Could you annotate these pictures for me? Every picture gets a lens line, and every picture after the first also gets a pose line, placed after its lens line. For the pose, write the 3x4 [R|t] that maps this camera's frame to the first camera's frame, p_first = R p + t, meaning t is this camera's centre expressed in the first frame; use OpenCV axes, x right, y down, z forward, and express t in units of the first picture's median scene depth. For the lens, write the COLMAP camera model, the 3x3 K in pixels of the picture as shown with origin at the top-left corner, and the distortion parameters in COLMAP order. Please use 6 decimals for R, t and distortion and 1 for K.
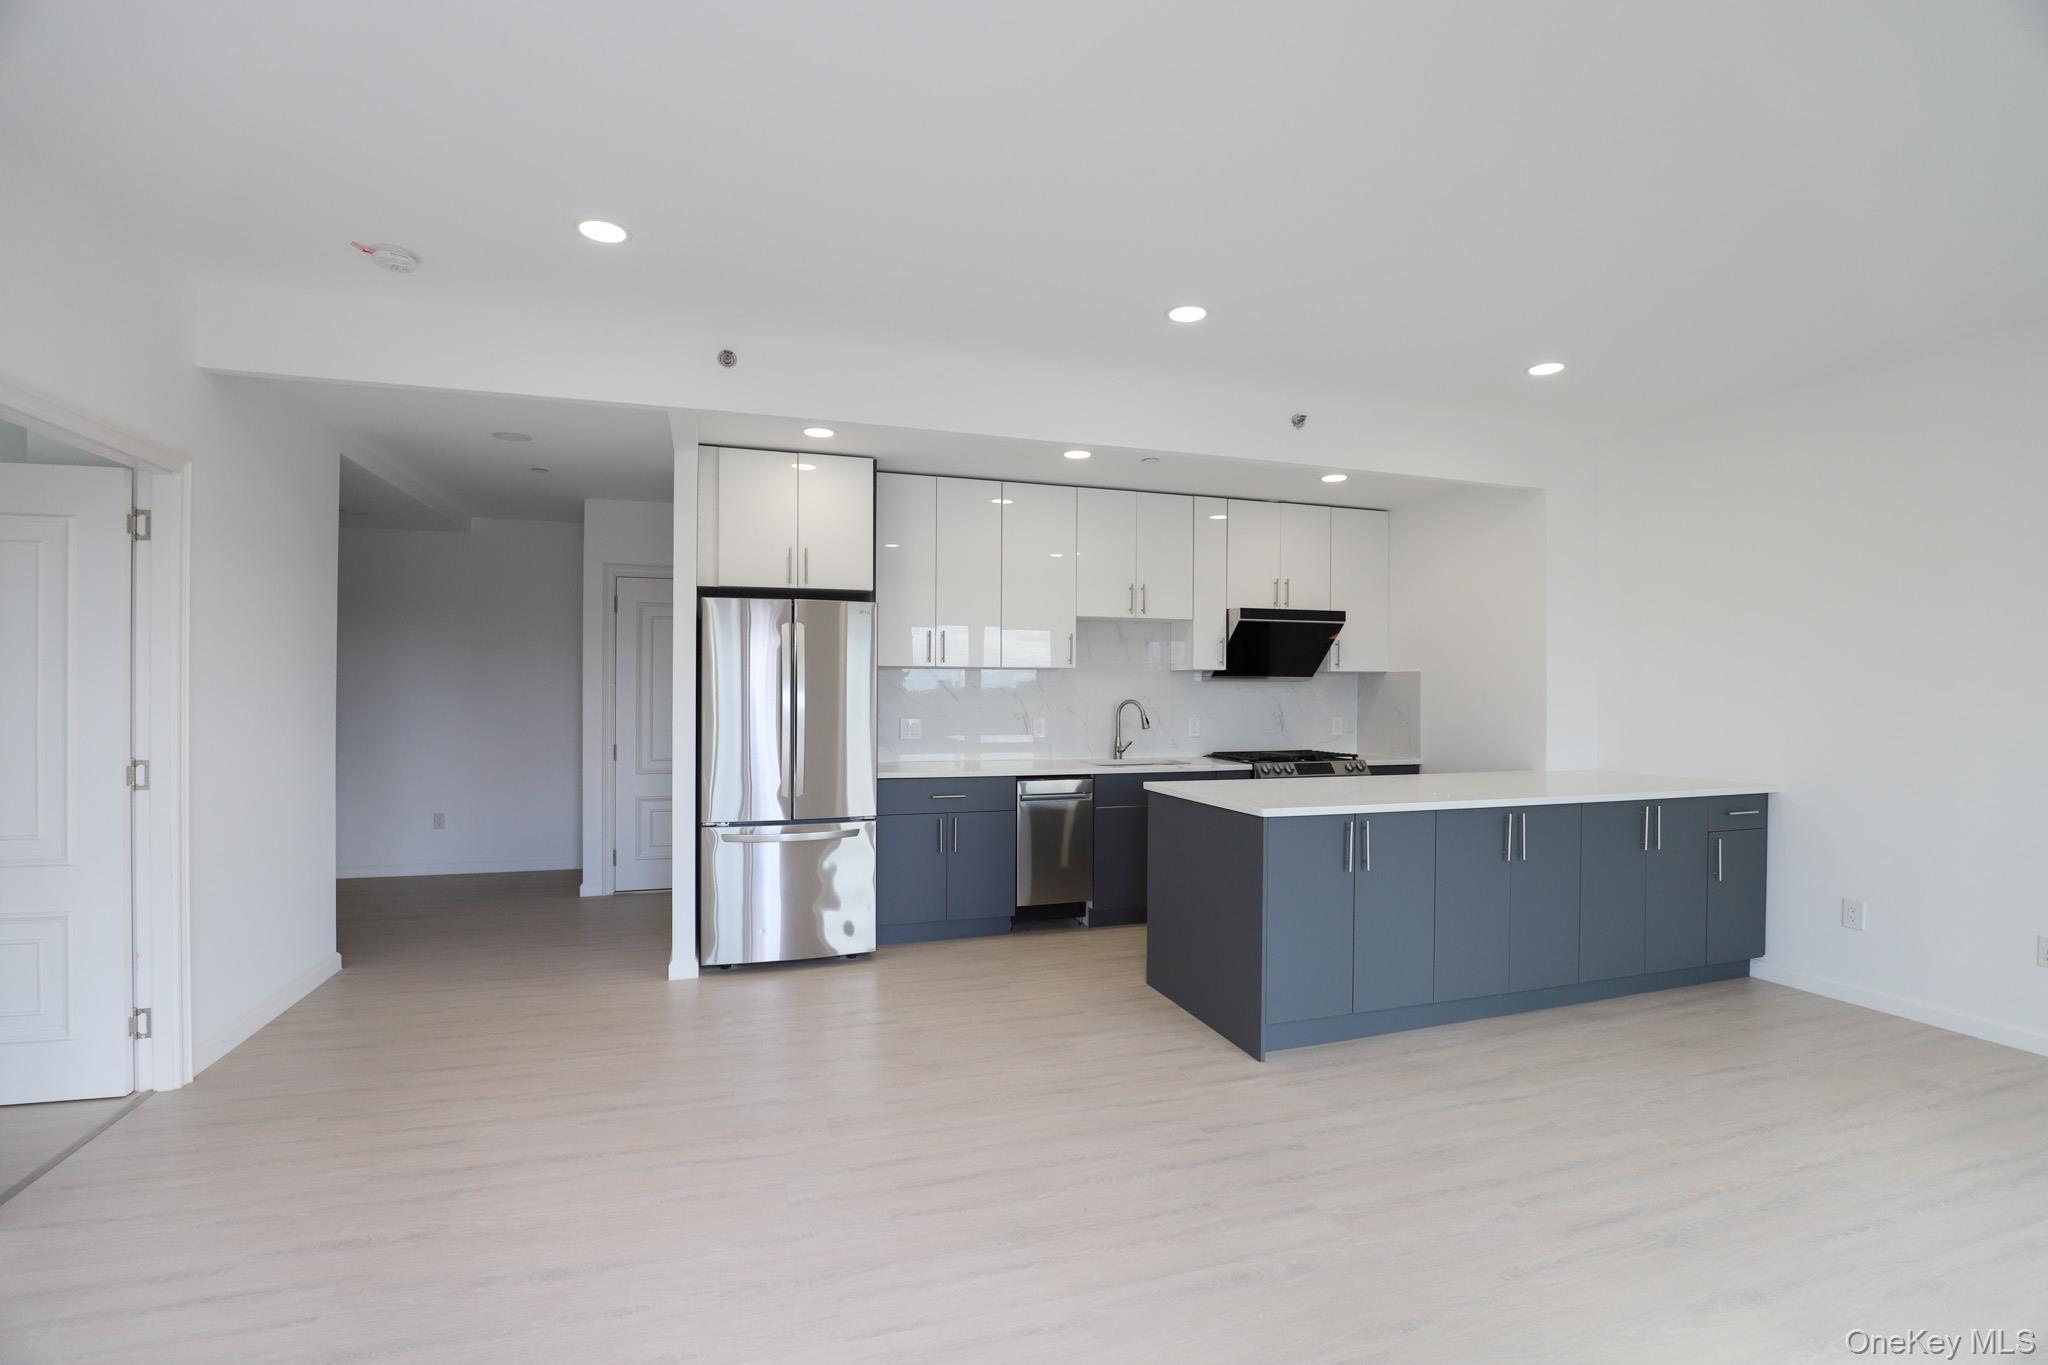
lens RADIAL K [[940.1, 0, 1036.7], [0, 940.1, 689.5], [0, 0, 1]] dist [-0.031856, 0.003921]
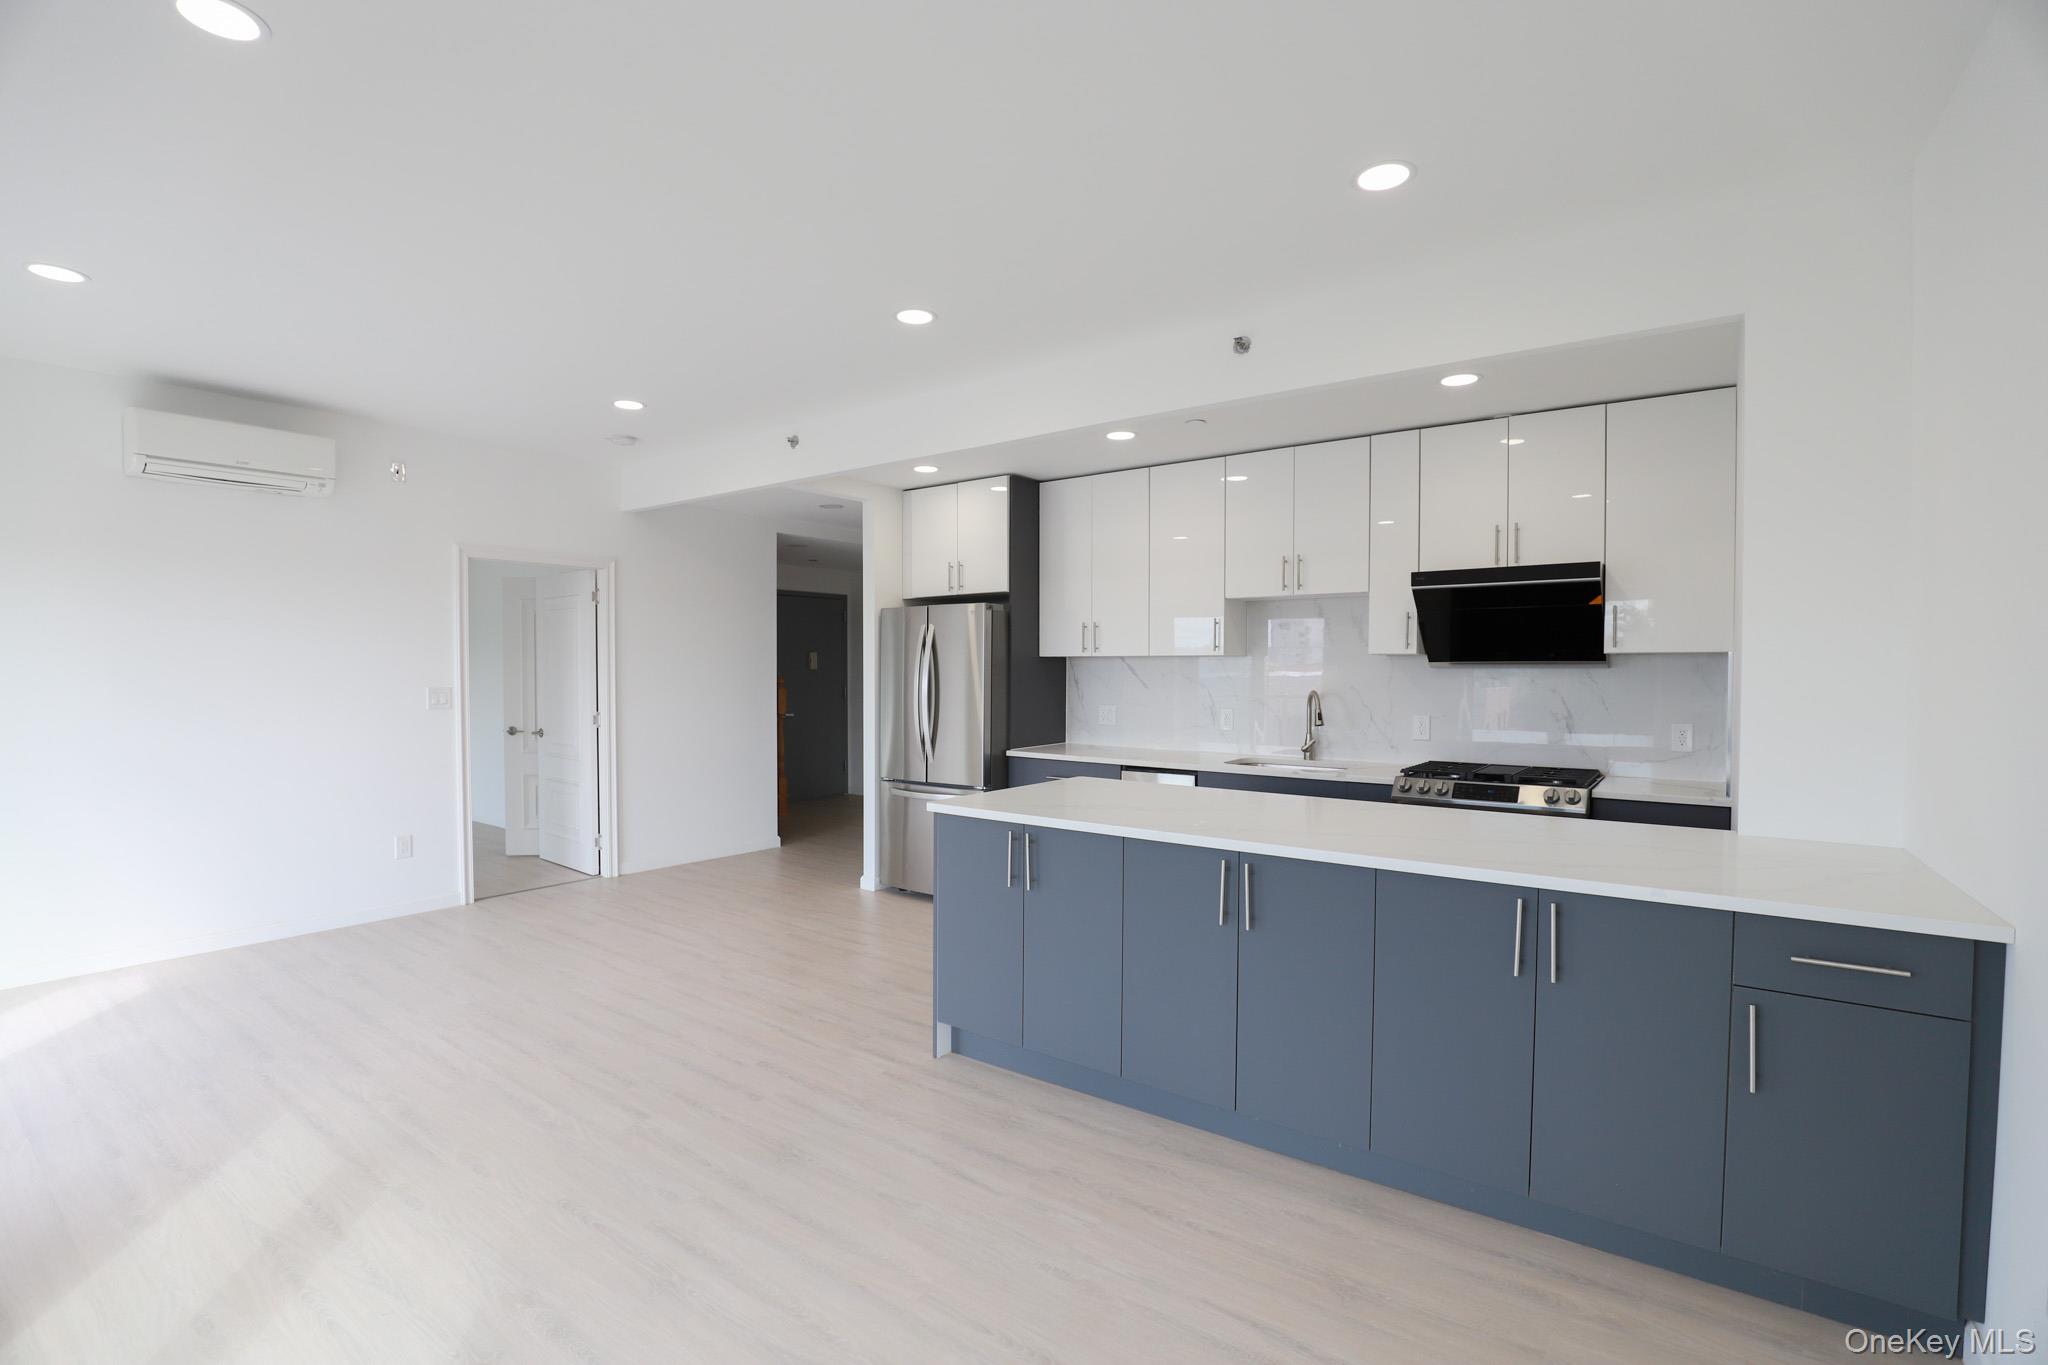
lens RADIAL K [[940.1, 0, 1030.9], [0, 940.1, 694.5], [0, 0, 1]] dist [-0.031856, 0.003921]
pose [[0.569656, 0.019583, -0.821650, 0.843536], [0.003116, 0.999657, 0.025986, -0.011018], [0.821877, -0.017363, 0.569400, 0.396323]]
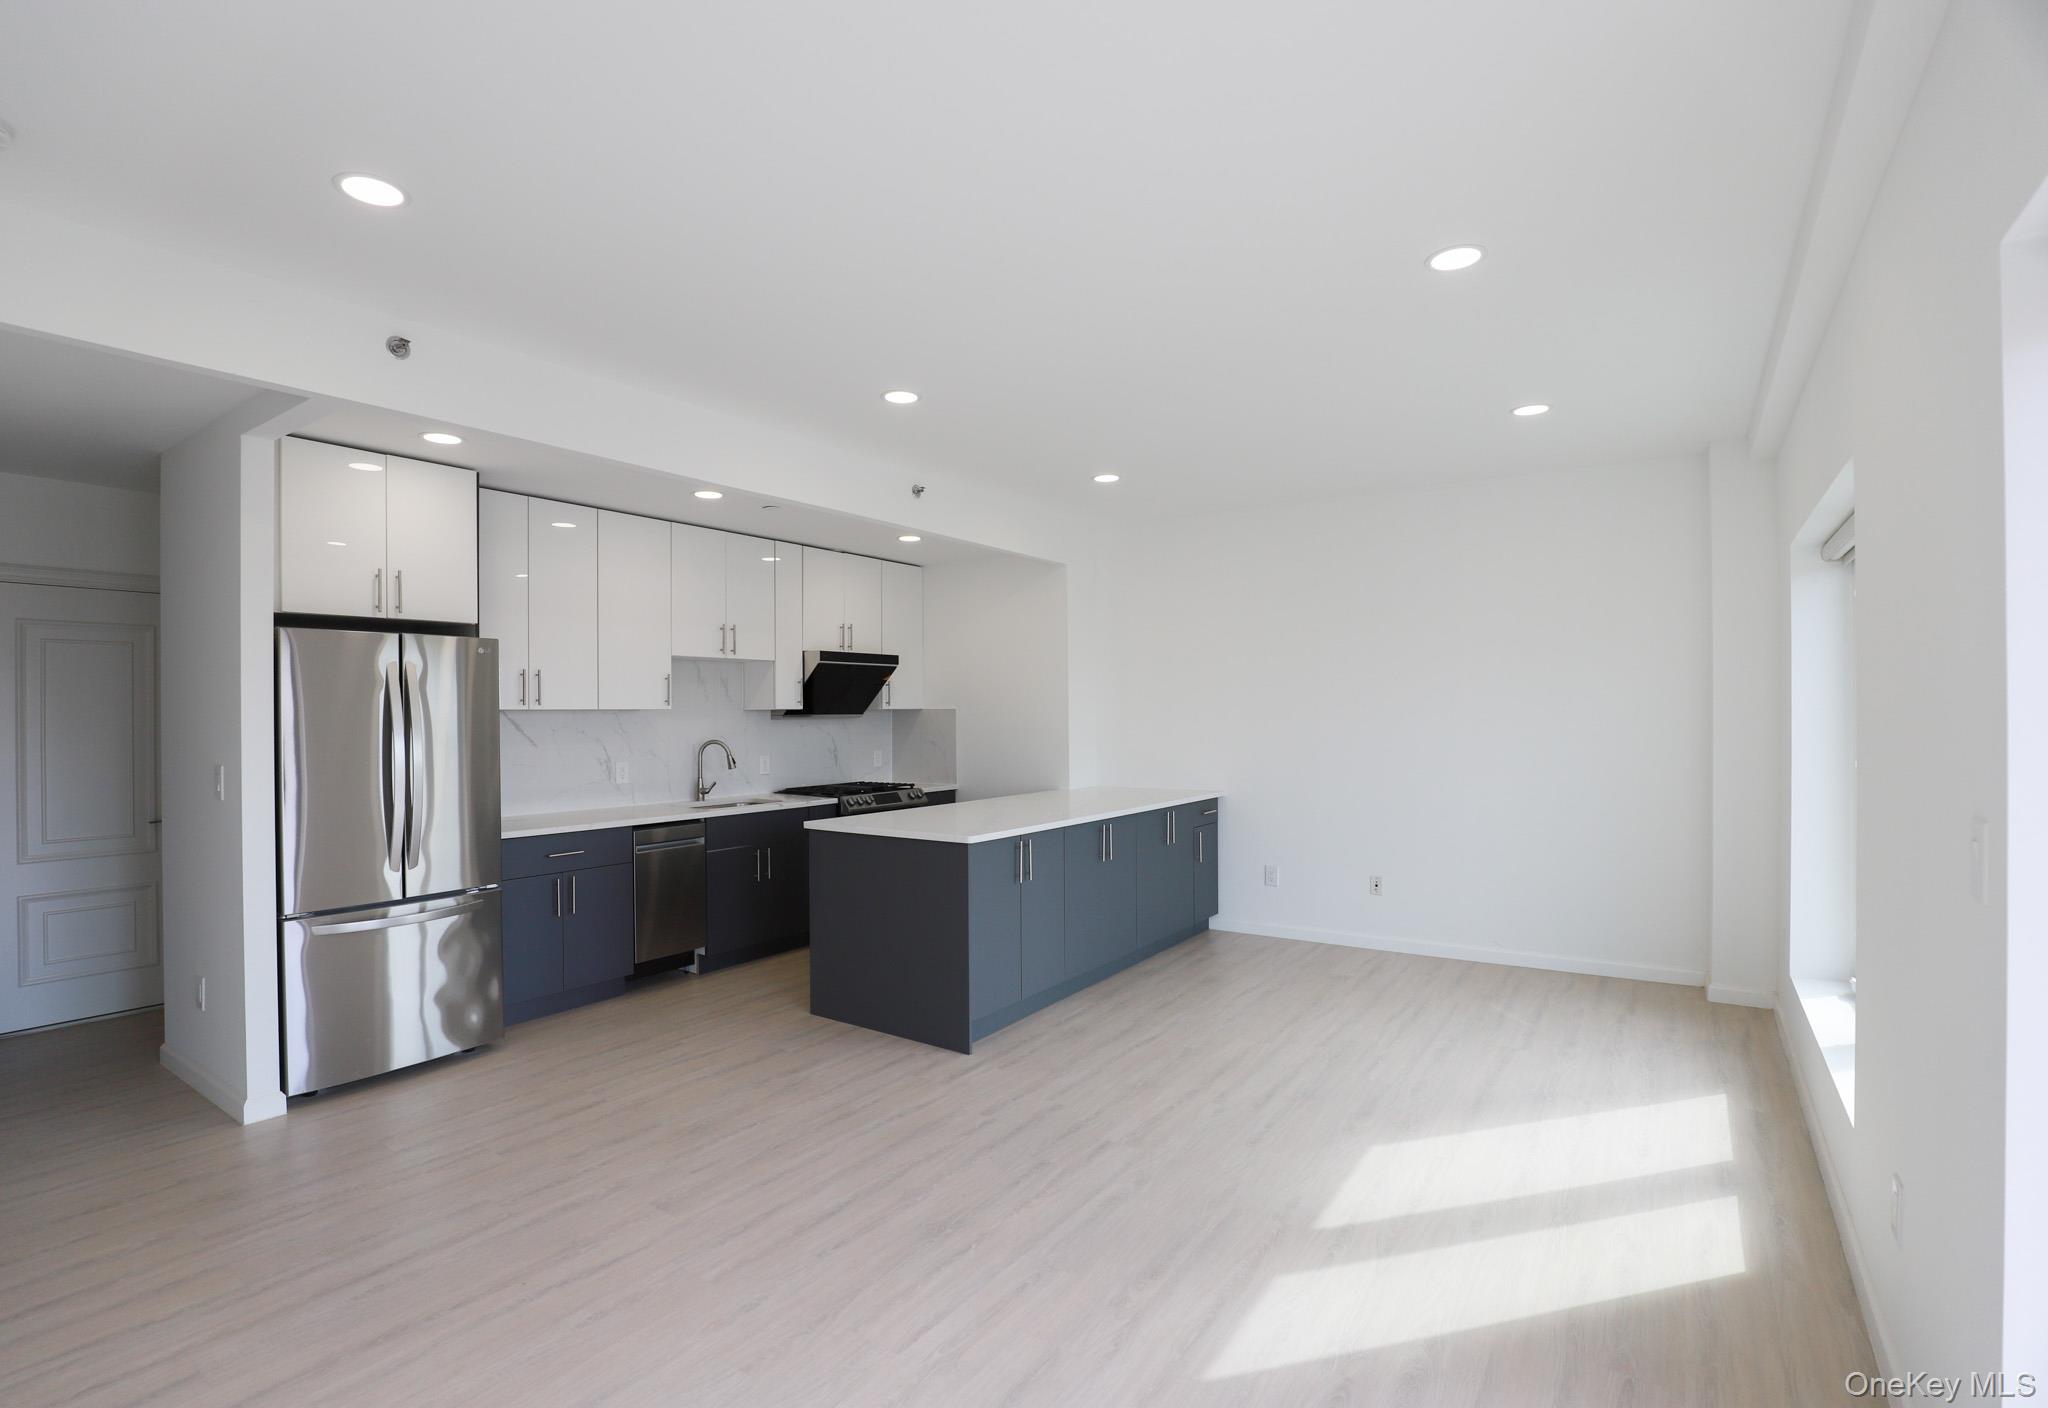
lens RADIAL K [[959.0, 0, 996.9], [0, 959.0, 713.7], [0, 0, 1]] dist [-0.027716, 0.004545]
pose [[0.811544, -0.009640, 0.584212, -0.319845], [0.010353, 0.999944, 0.002118, -0.020761], [-0.584200, 0.004329, 0.811598, 0.010245]]
